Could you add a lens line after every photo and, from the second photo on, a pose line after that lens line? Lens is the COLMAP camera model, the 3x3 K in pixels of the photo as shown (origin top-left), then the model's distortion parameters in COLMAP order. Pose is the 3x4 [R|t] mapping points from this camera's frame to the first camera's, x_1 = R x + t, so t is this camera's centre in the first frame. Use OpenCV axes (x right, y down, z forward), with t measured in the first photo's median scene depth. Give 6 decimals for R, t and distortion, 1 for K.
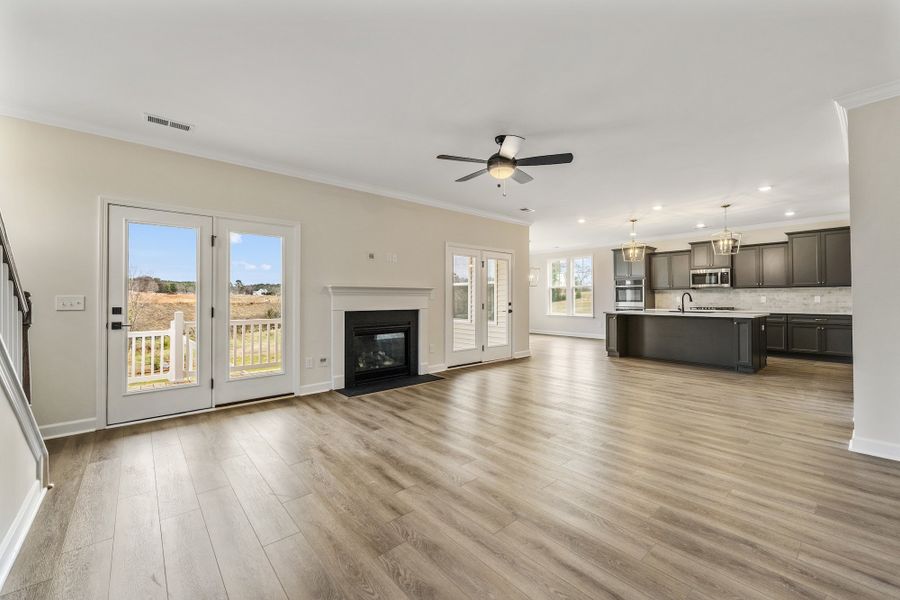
lens RADIAL K [[362.3, 0, 452.2], [0, 362.3, 294.1], [0, 0, 1]] dist [0.000282, -0.000007]
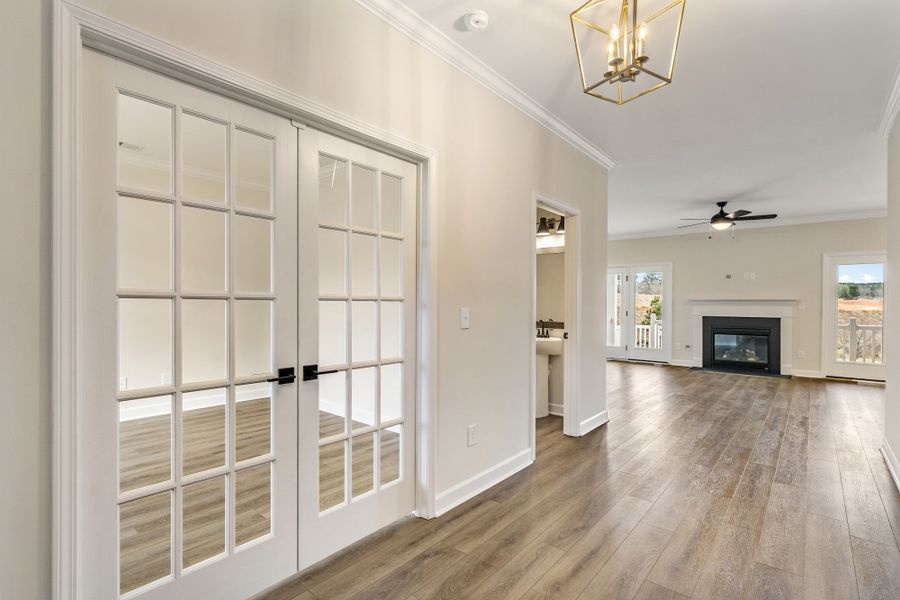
lens RADIAL K [[425.5, 0, 447.7], [0, 425.5, 305.8], [0, 0, 1]] dist [0.000565, 0.000029]
pose [[0.145259, 0.008133, -0.989360, 0.988226], [0.006099, 0.999940, 0.009116, -0.013620], [0.989375, -0.007358, 0.145201, -0.226685]]
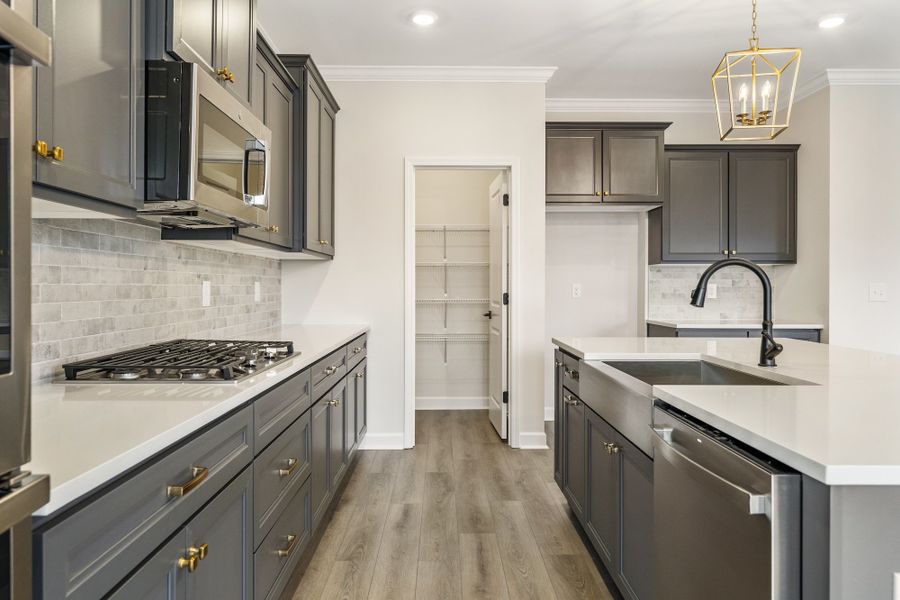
lens RADIAL K [[597.7, 0, 450.1], [0, 597.7, 287.0], [0, 0, 1]] dist [0.002560, 0.001111]
pose [[-0.762501, 0.001635, 0.646985, 0.624370], [-0.006475, 0.999927, -0.010159, 0.016371], [-0.646955, -0.011935, -0.762435, 1.491512]]
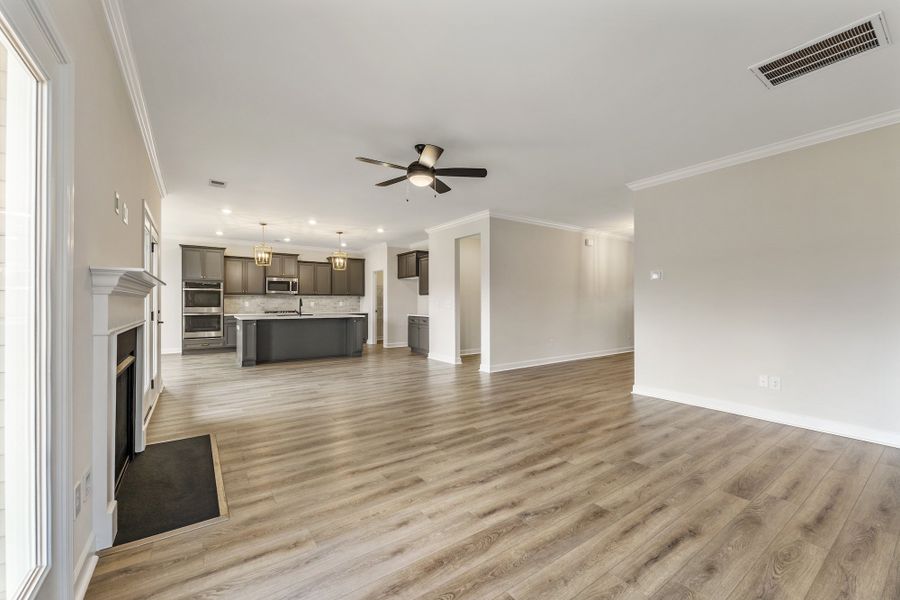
lens RADIAL K [[360.3, 0, 450.1], [0, 360.3, 301.4], [0, 0, 1]] dist [0.000577, 0.000213]
pose [[0.102483, 0.005811, 0.994718, -0.495388], [-0.012405, 0.999913, -0.004564, 0.005924], [-0.994657, -0.011872, 0.102546, 0.460118]]
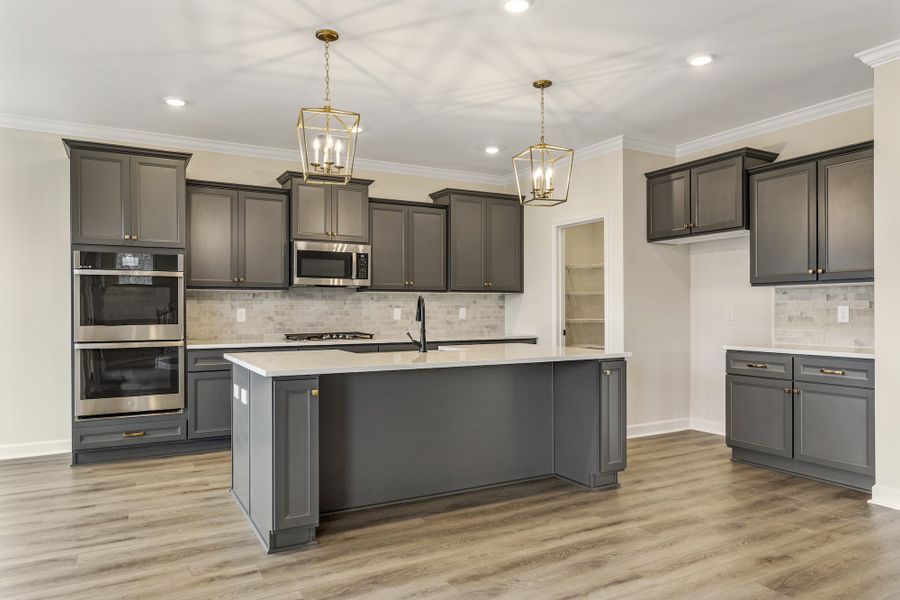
lens RADIAL K [[597.2, 0, 449.5], [0, 597.2, 307.9], [0, 0, 1]] dist [-0.001327, -0.000466]
pose [[0.207014, 0.005287, 0.978324, 0.077412], [-0.008528, 0.999957, -0.003599, 0.010497], [-0.978301, -0.007598, 0.207051, 0.950390]]
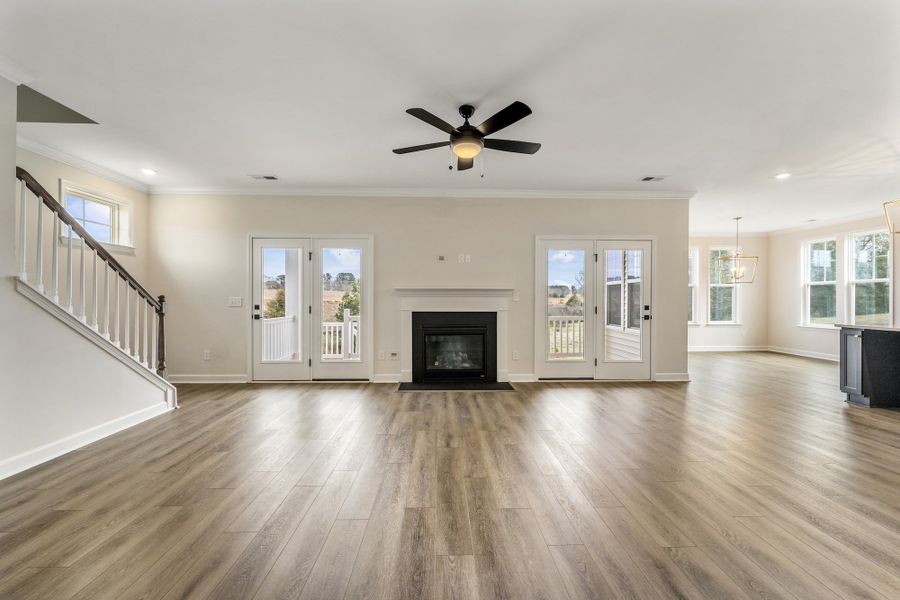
lens RADIAL K [[360.3, 0, 450.1], [0, 360.3, 301.4], [0, 0, 1]] dist [0.000577, 0.000213]
pose [[0.772276, 0.006418, -0.635254, 0.363197], [0.004040, 0.999879, 0.015013, 0.000963], [0.635274, -0.014160, 0.772157, 0.185382]]
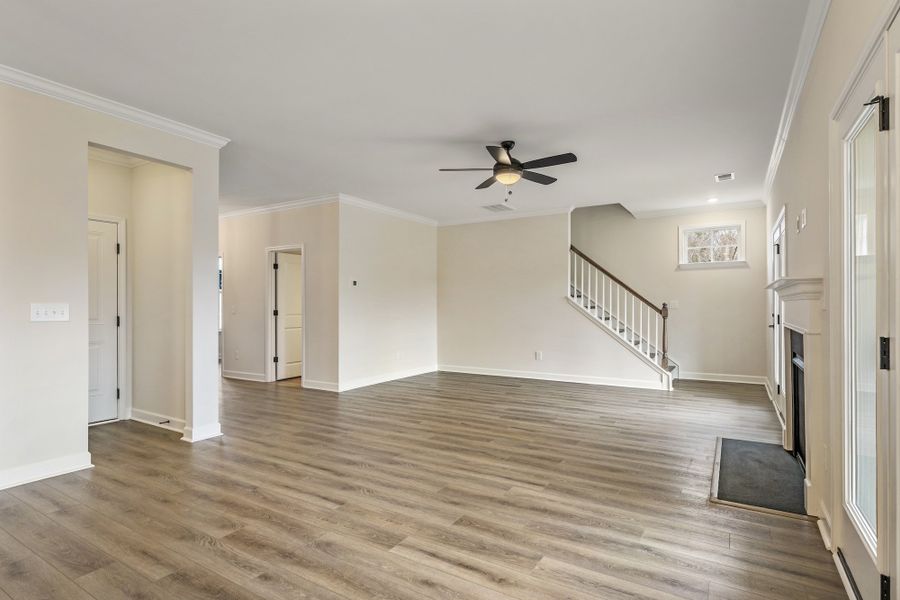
lens RADIAL K [[465.5, 0, 450.0], [0, 465.5, 300.0], [0, 0, 1]] dist [0.000099, 0.000137]
pose [[-0.955005, -0.000995, -0.296589, 0.376262], [0.005521, 0.999762, -0.021130, 0.010940], [0.296539, -0.021816, -0.954771, 1.223304]]
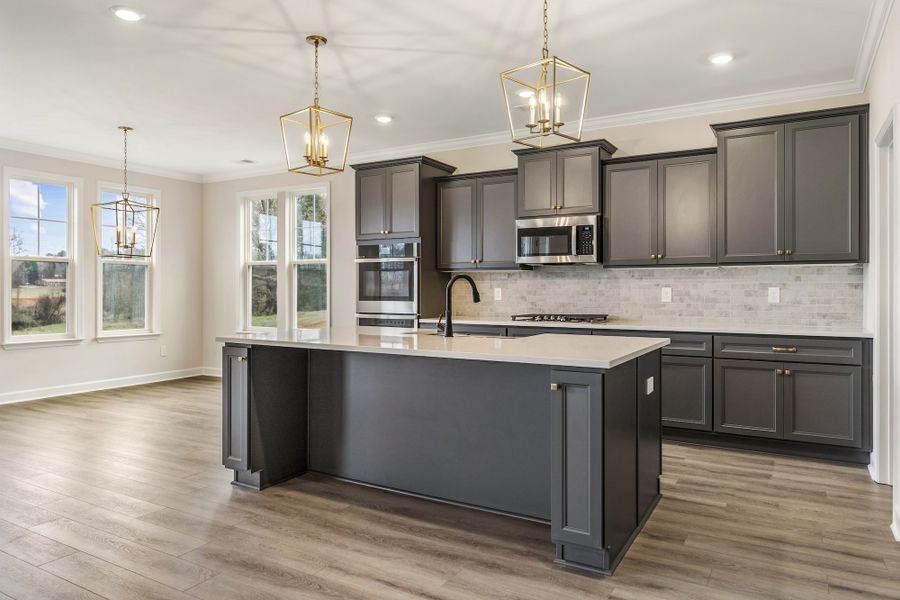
lens RADIAL K [[597.7, 0, 450.1], [0, 597.7, 287.0], [0, 0, 1]] dist [0.002560, 0.001111]
pose [[0.947080, 0.004710, 0.320963, 0.521924], [-0.006760, 0.999963, 0.005271, 0.004810], [-0.320927, -0.007161, 0.947077, 0.558887]]
